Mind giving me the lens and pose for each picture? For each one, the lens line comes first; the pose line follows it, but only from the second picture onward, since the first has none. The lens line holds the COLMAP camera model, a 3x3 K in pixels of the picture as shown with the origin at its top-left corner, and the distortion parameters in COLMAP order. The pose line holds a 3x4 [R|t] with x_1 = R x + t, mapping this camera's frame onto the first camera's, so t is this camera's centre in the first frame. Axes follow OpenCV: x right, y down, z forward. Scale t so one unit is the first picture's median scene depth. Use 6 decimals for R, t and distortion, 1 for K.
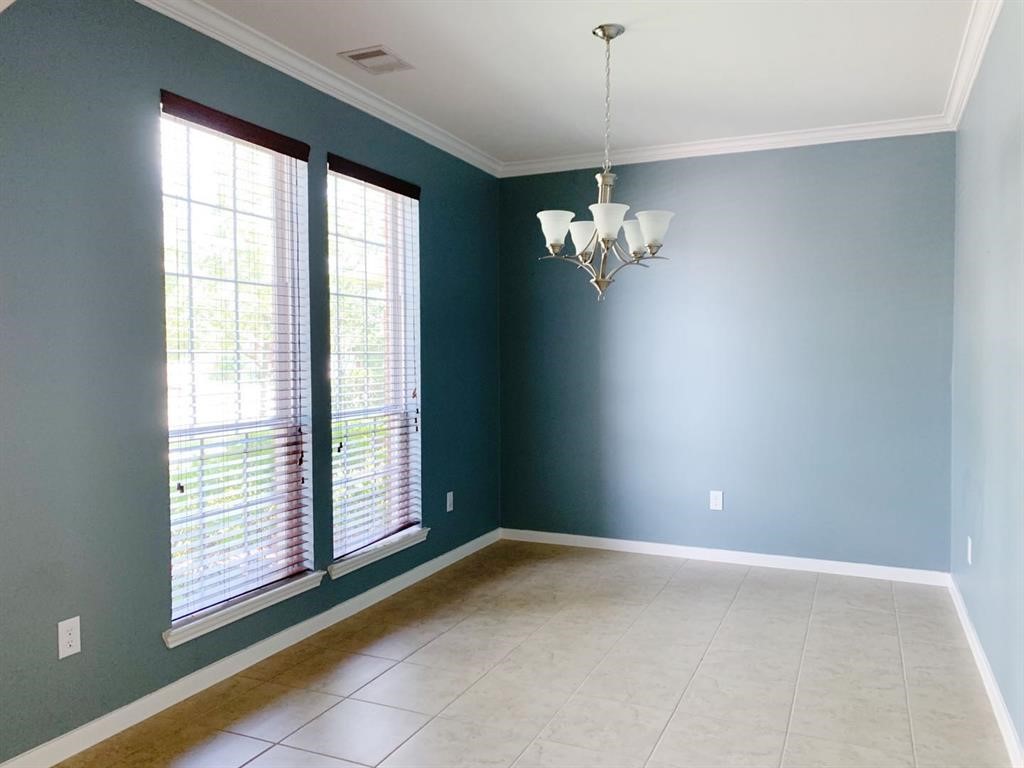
lens RADIAL K [[787.3, 0, 516.0], [0, 787.3, 380.1], [0, 0, 1]] dist [0.030649, -0.025144]
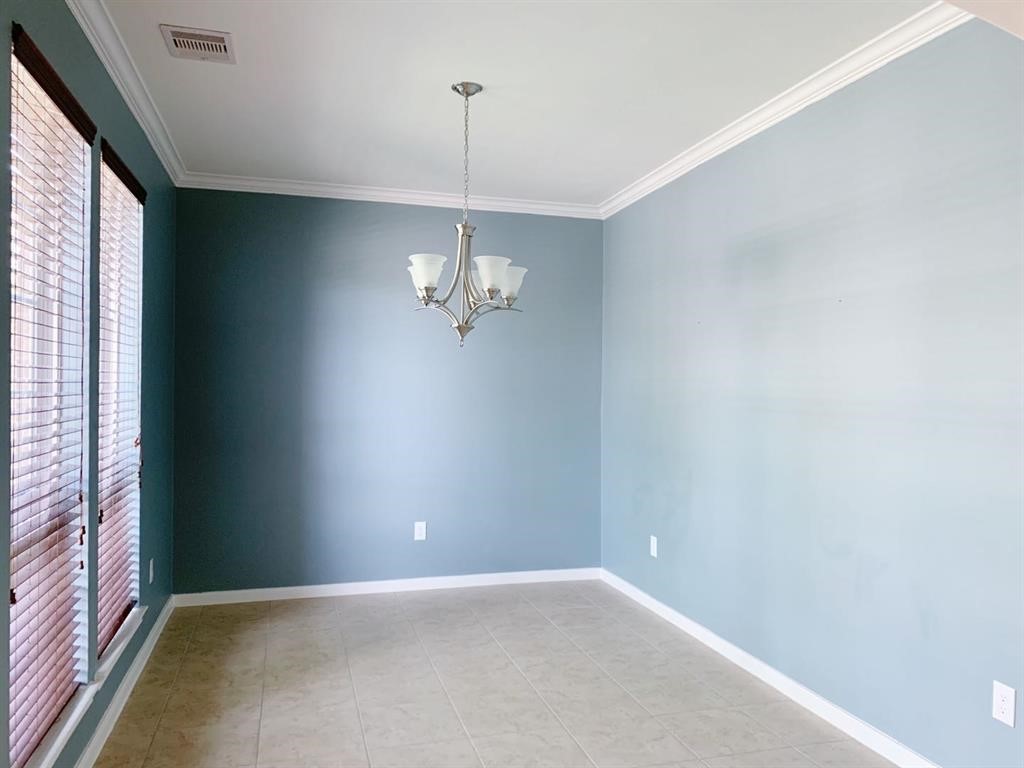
lens RADIAL K [[787.3, 0, 516.0], [0, 787.3, 380.1], [0, 0, 1]] dist [0.030649, -0.025144]
pose [[0.766064, 0.010609, 0.642677, -0.388453], [0.010338, 0.999531, -0.028822, -0.020560], [-0.642681, 0.028724, 0.765595, 0.132655]]
